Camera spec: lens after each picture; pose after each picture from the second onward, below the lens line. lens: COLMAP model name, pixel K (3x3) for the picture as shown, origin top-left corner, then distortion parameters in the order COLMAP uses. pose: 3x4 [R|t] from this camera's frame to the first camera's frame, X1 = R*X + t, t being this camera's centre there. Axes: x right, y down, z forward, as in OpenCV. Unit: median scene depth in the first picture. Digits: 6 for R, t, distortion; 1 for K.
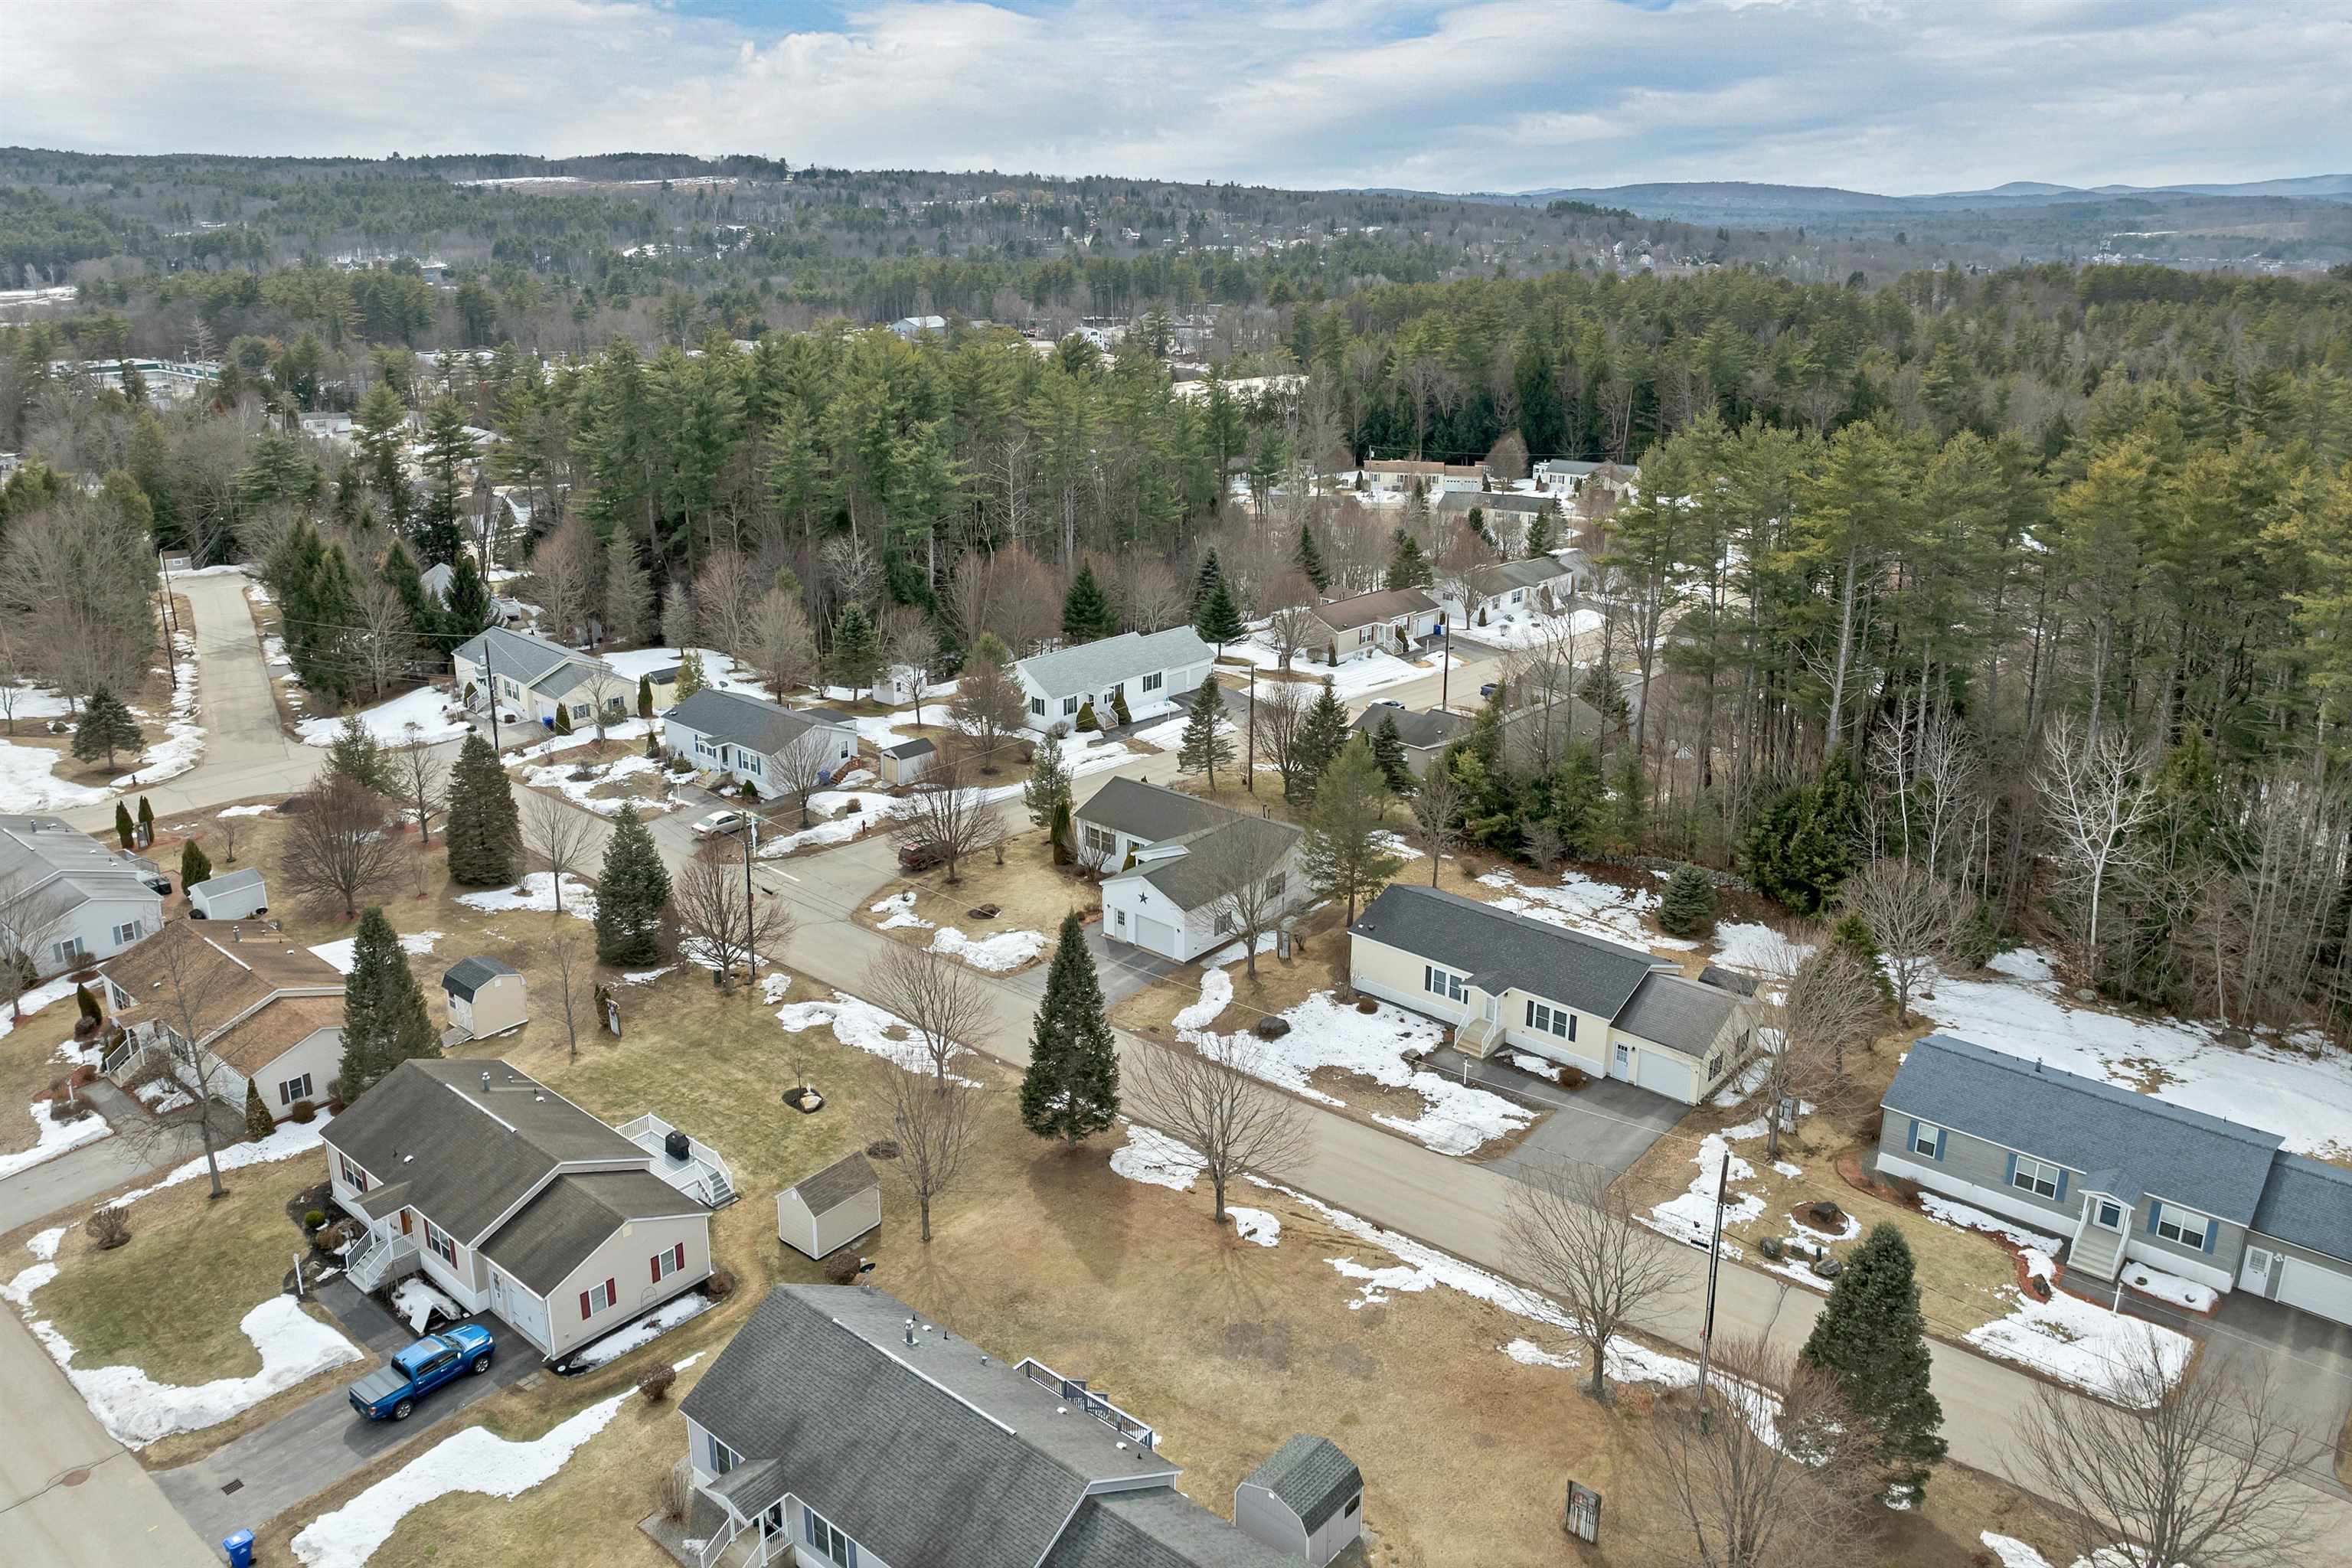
lens RADIAL K [[1685.4, 0, 1190.6], [0, 1685.4, 701.2], [0, 0, 1]] dist [-0.033352, -0.003301]
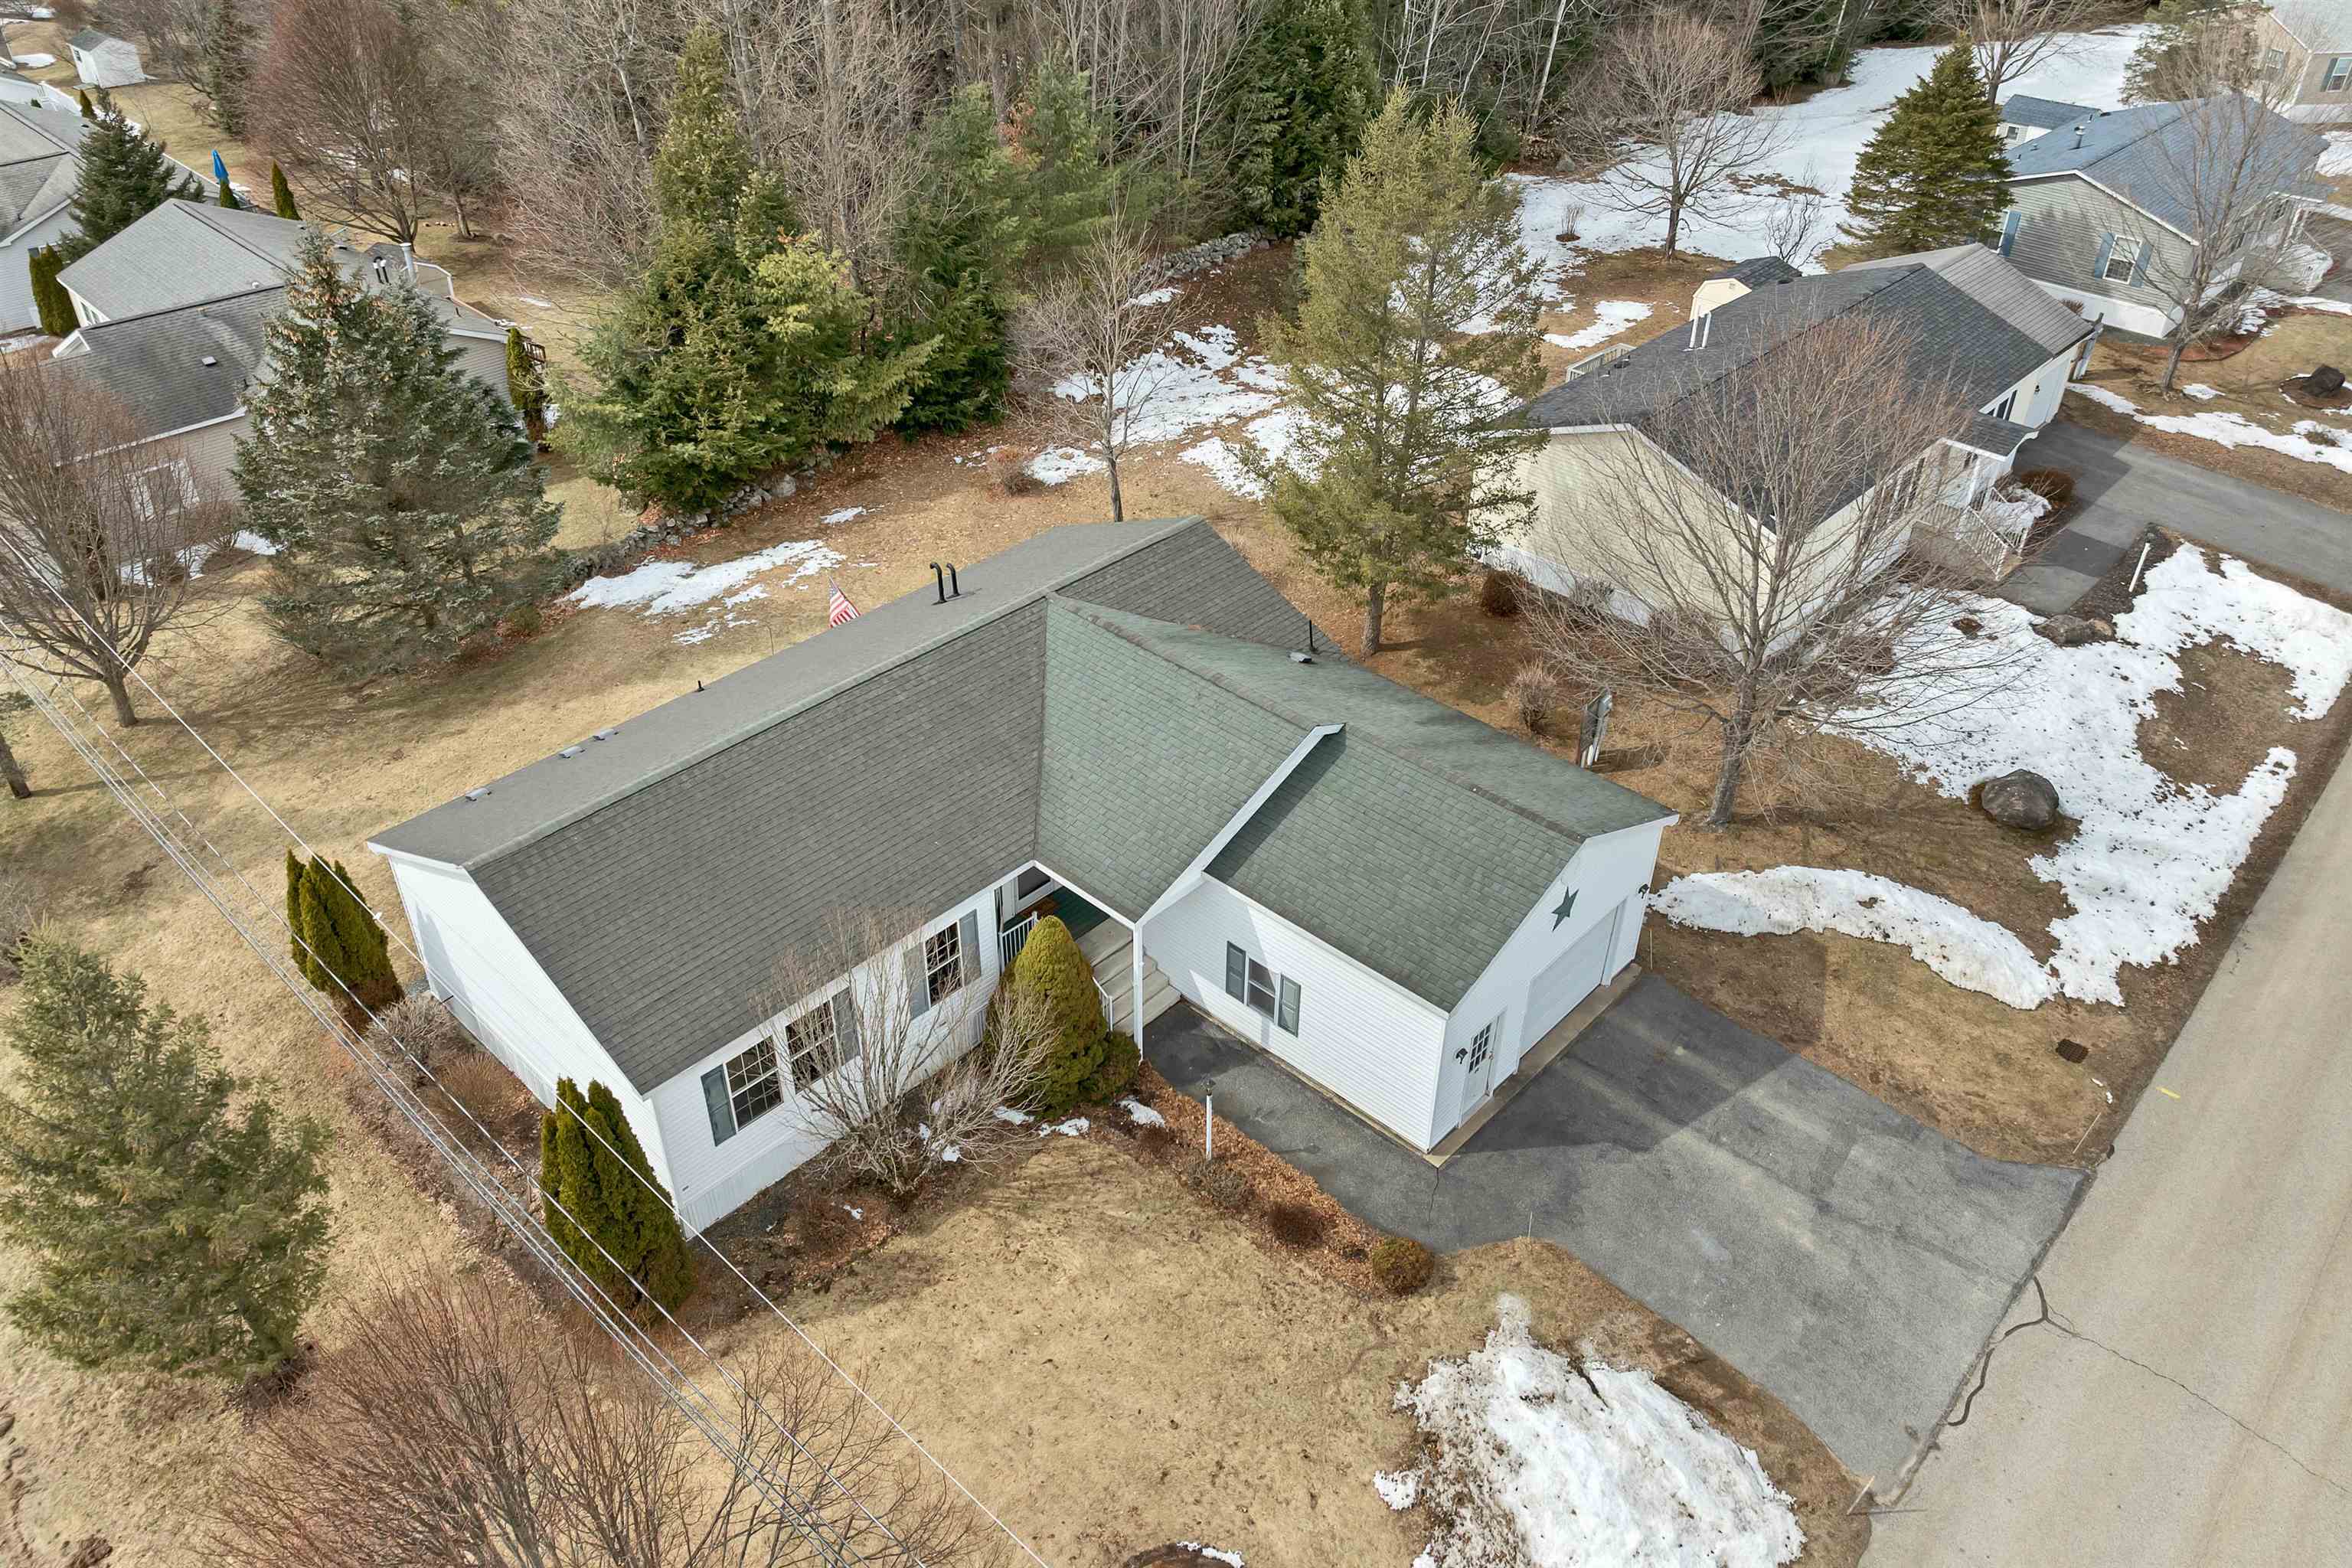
lens RADIAL K [[1694.0, 0, 1185.0], [0, 1694.0, 758.8], [0, 0, 1]] dist [-0.040964, 0.004272]
pose [[0.041831, -0.573078, 0.818433, -0.243945], [0.270818, 0.794987, 0.542819, -0.068408], [-0.961721, 0.198939, 0.188455, 1.013310]]
